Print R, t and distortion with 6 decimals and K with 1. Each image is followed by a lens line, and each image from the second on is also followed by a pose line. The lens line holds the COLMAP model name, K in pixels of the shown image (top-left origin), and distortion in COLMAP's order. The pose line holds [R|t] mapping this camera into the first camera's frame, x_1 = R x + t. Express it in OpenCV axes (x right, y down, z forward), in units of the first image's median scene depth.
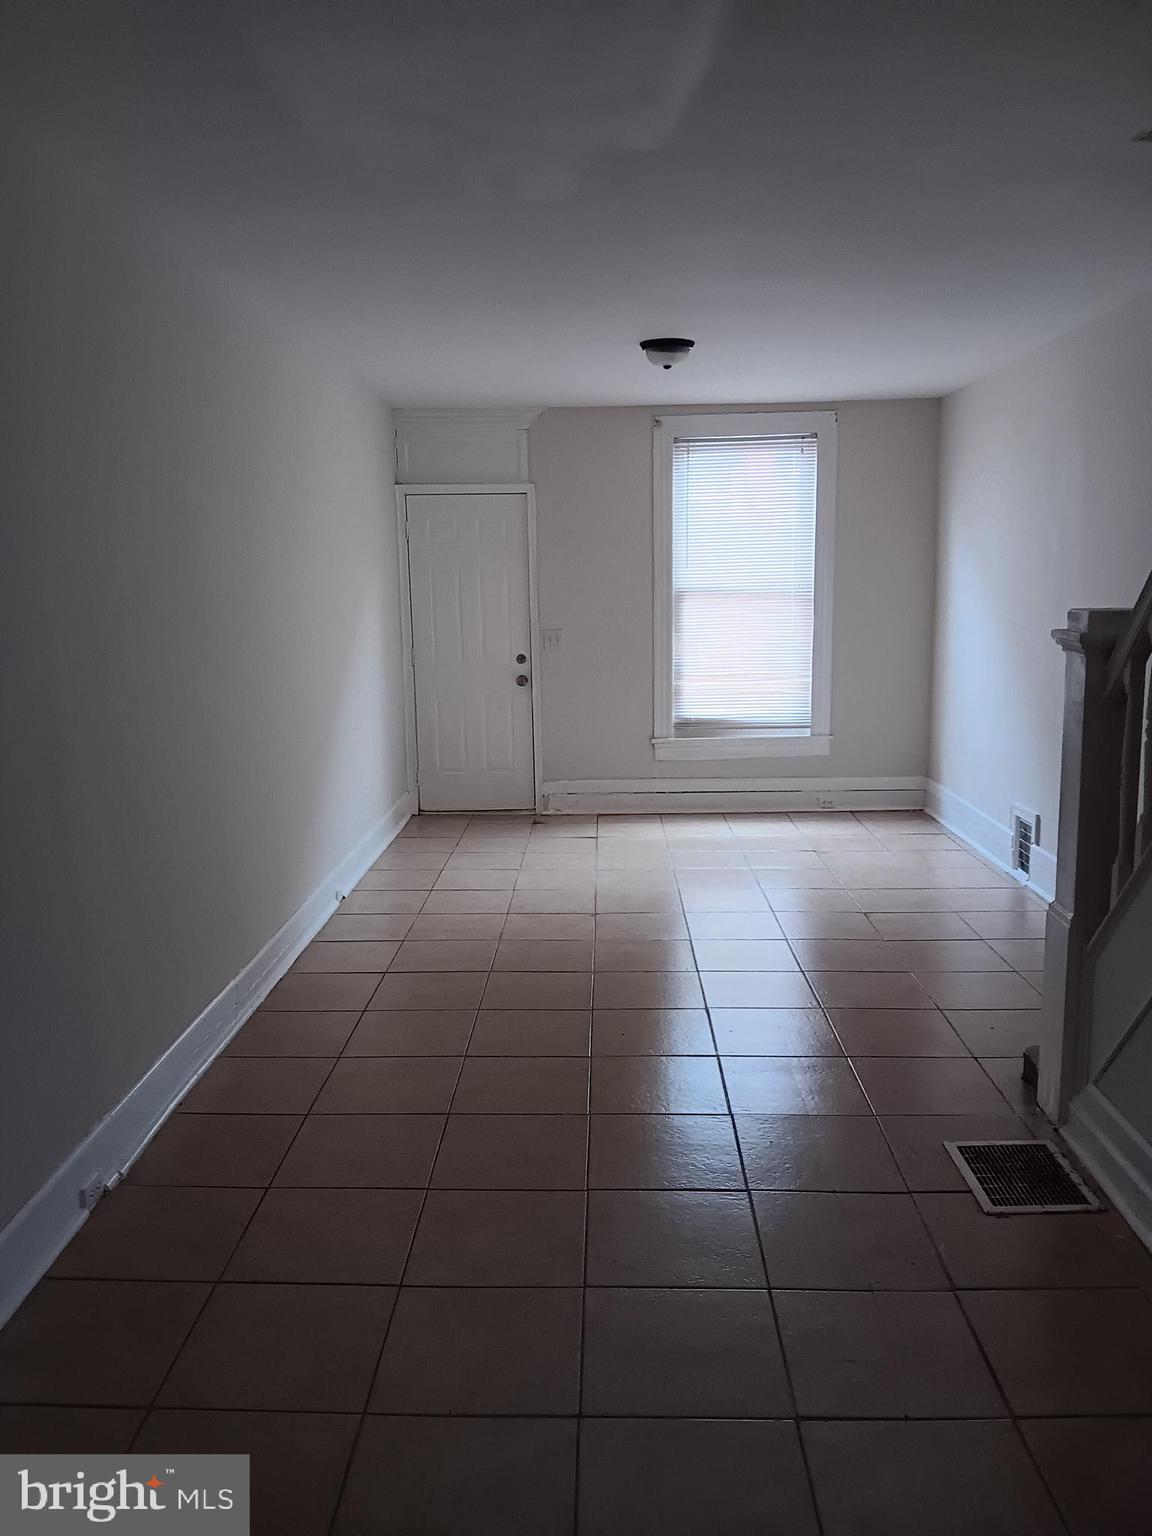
lens RADIAL K [[1212.4, 0, 565.9], [0, 1212.4, 777.9], [0, 0, 1]] dist [0.062596, -0.111826]
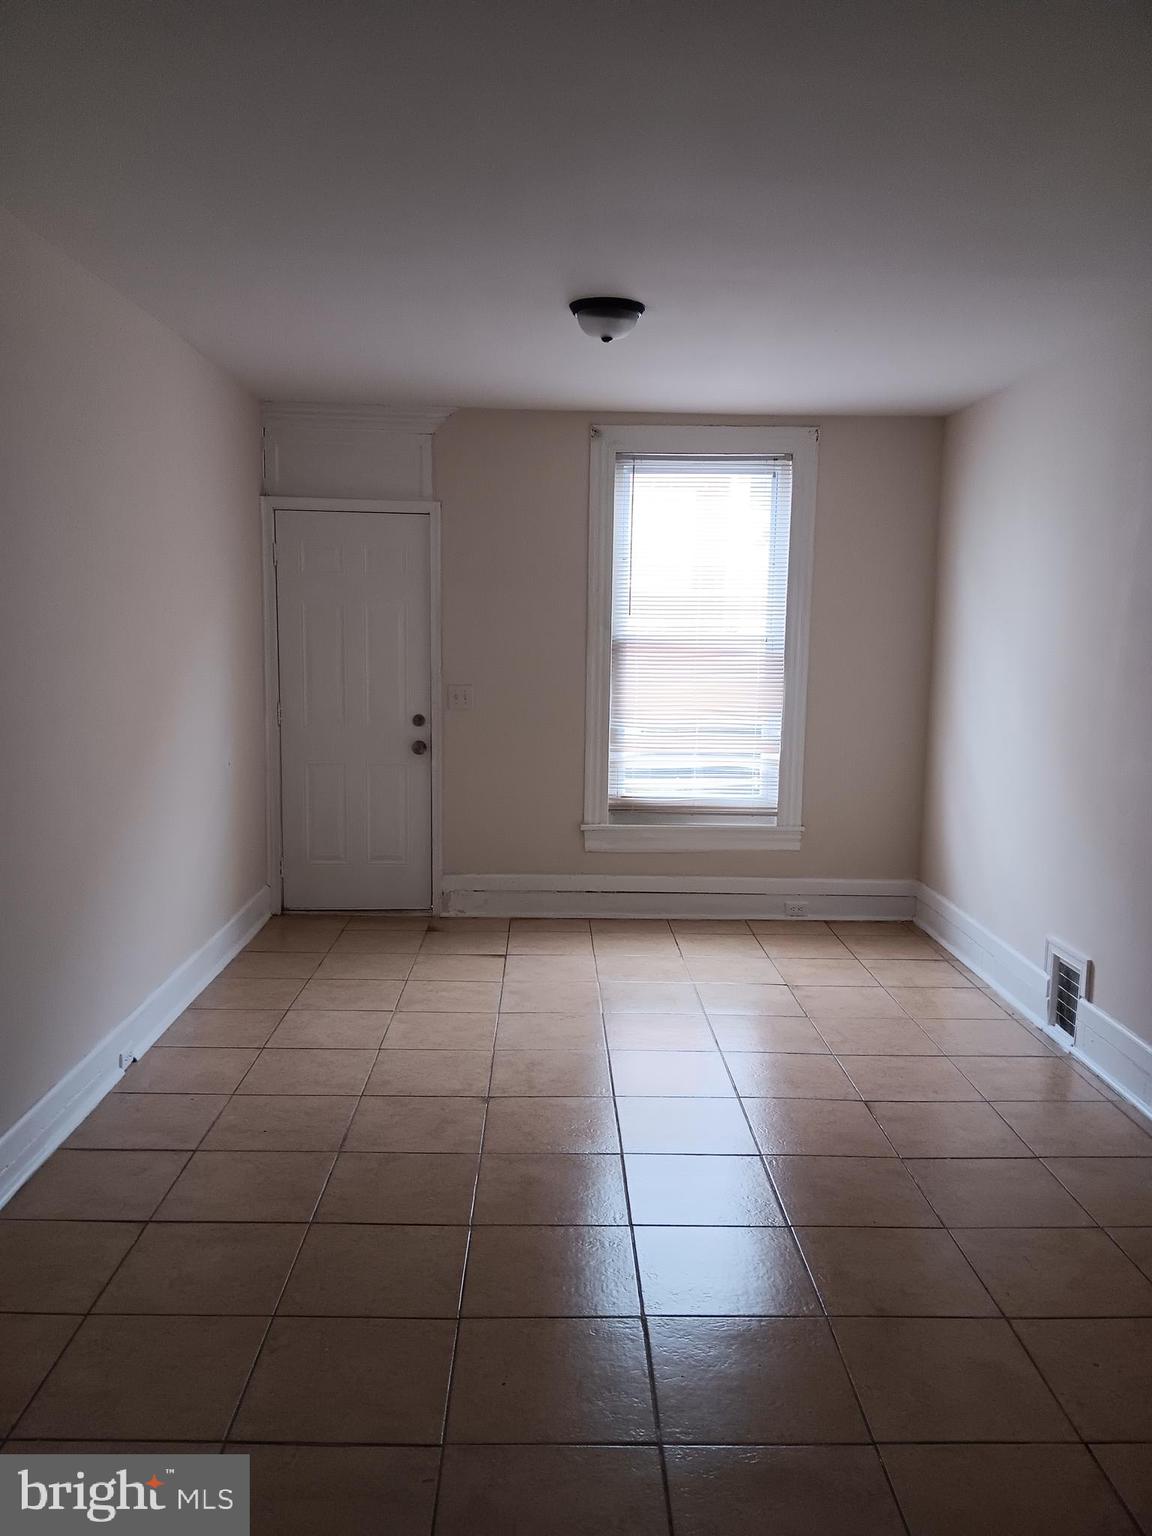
lens RADIAL K [[1212.4, 0, 583.9], [0, 1212.4, 764.6], [0, 0, 1]] dist [0.062596, -0.111826]
pose [[0.997652, 0.026206, 0.063268, 0.022145], [-0.023389, 0.998719, -0.044860, -0.037527], [-0.064363, 0.043275, 0.996988, 0.211509]]
